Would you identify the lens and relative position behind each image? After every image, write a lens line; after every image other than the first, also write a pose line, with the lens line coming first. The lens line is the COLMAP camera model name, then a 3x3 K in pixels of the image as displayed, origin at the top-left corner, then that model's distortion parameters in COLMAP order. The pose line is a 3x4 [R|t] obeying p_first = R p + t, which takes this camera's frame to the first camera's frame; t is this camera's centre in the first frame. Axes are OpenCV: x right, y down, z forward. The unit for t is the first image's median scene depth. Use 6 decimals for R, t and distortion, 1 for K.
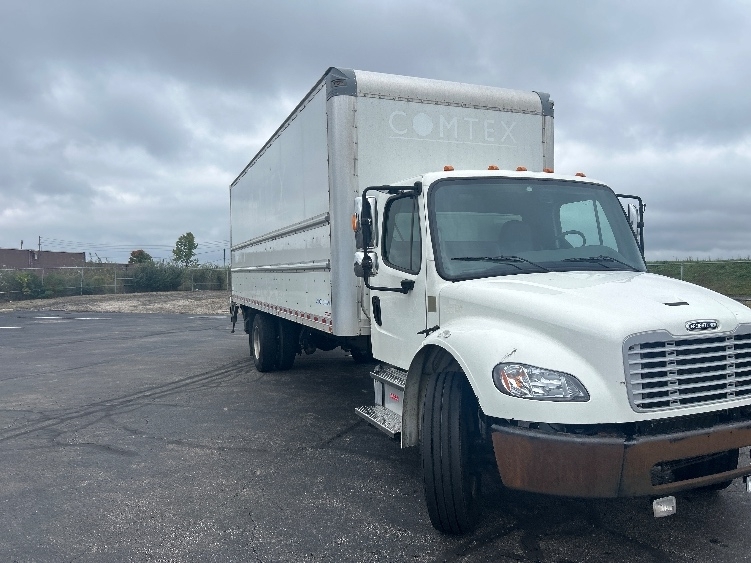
lens RADIAL K [[549.3, 0, 375.5], [0, 549.3, 281.5], [0, 0, 1]] dist [0.002055, 0.001033]
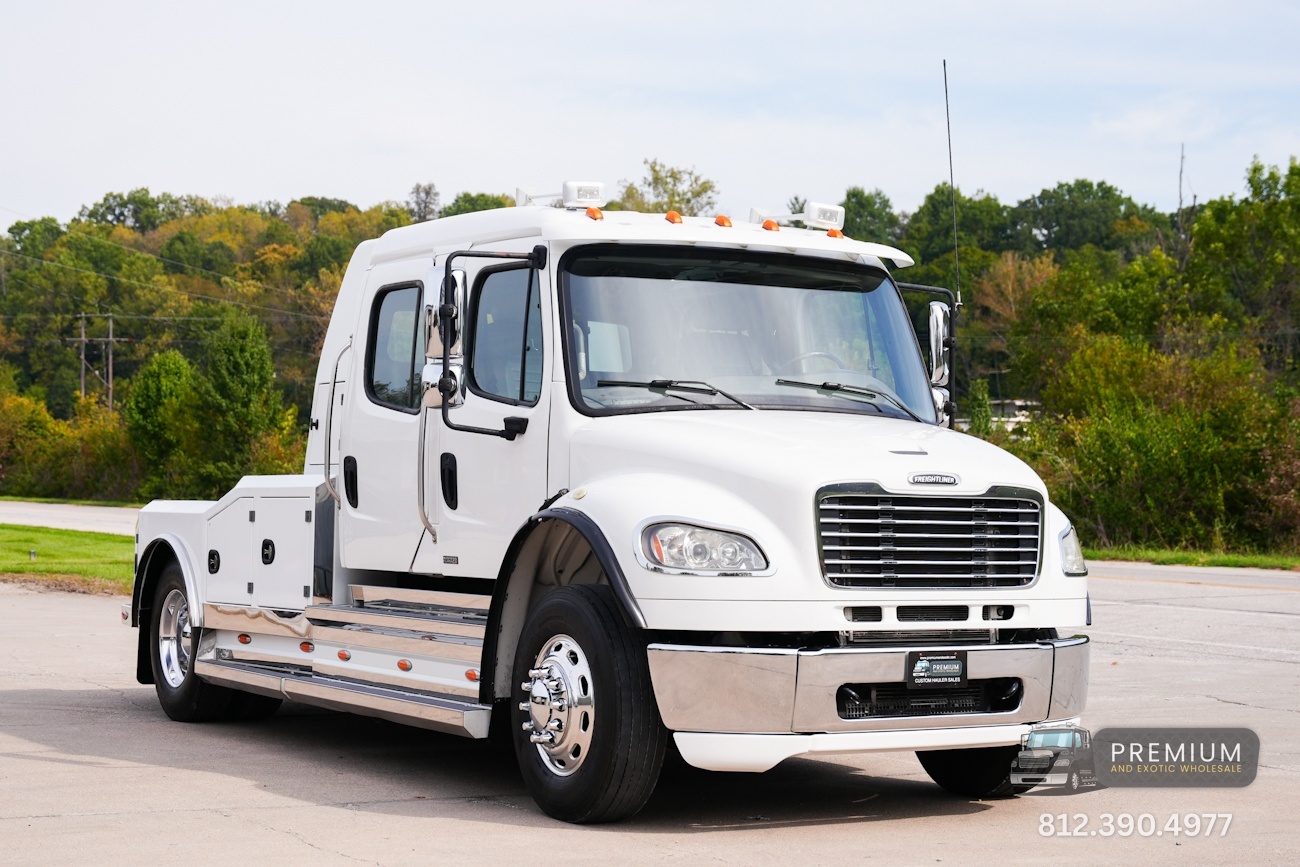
lens RADIAL K [[2530.5, 0, 650.0], [0, 2530.5, 433.5], [0, 0, 1]] dist [-0.054705, -0.099542]
pose [[0.989256, 0.040698, 0.140414, -0.216216], [-0.032492, 0.997655, -0.060247, 0.212879], [-0.142536, 0.055038, 0.988258, -2.034726]]
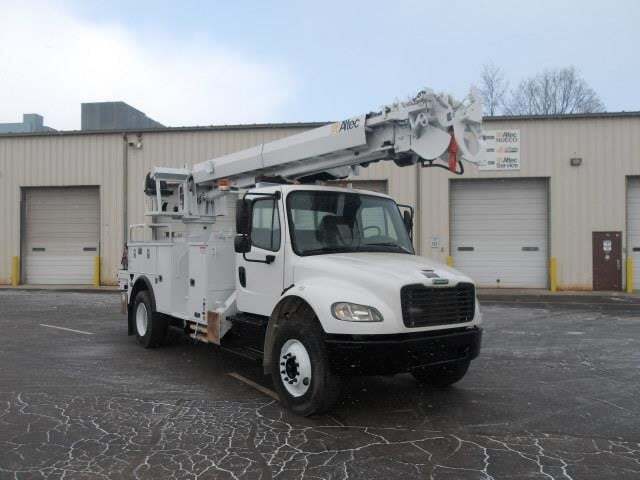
lens RADIAL K [[521.0, 0, 320.0], [0, 521.0, 240.0], [0, 0, 1]] dist [0.007760, -0.000750]
pose [[0.963506, 0.035101, 0.265374, -0.241840], [-0.020044, 0.998043, -0.059237, 0.048115], [-0.266934, 0.051756, 0.962324, -0.530746]]
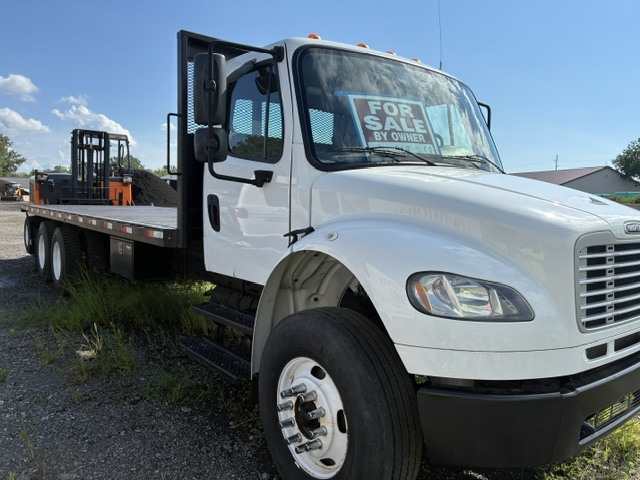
lens RADIAL K [[468.1, 0, 320.0], [0, 468.1, 240.0], [0, 0, 1]] dist [0.002055, 0.001033]
pose [[0.956612, 0.027181, 0.290096, -0.068547], [-0.042869, 0.997934, 0.047862, 0.078253], [-0.288195, -0.058221, 0.955800, 0.419420]]
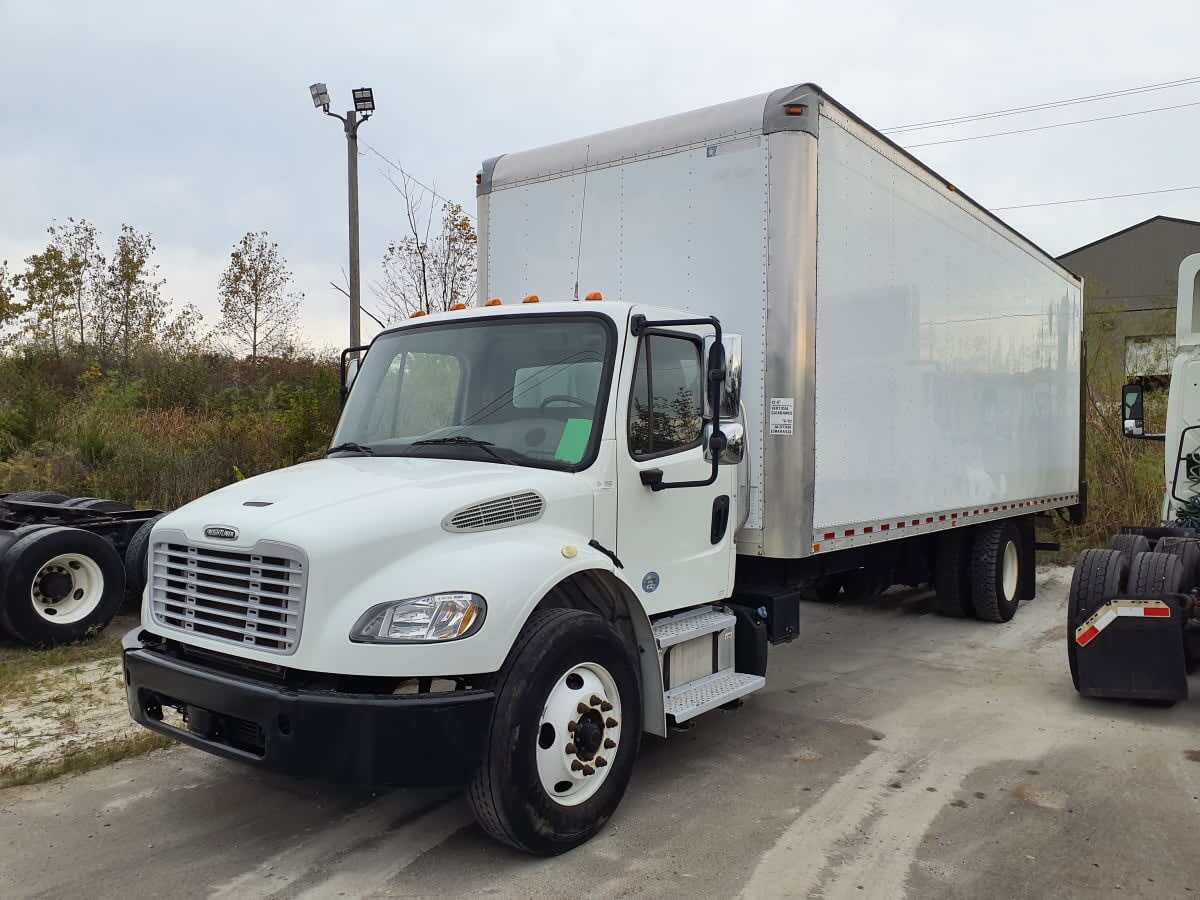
lens RADIAL K [[976.9, 0, 600.0], [0, 976.9, 450.0], [0, 0, 1]] dist [0.007760, -0.000750]
pose [[0.521305, 0.030083, -0.852840, 1.834447], [-0.040175, 0.999136, 0.010686, -0.061206], [0.852424, 0.028693, 0.522063, 0.691819]]
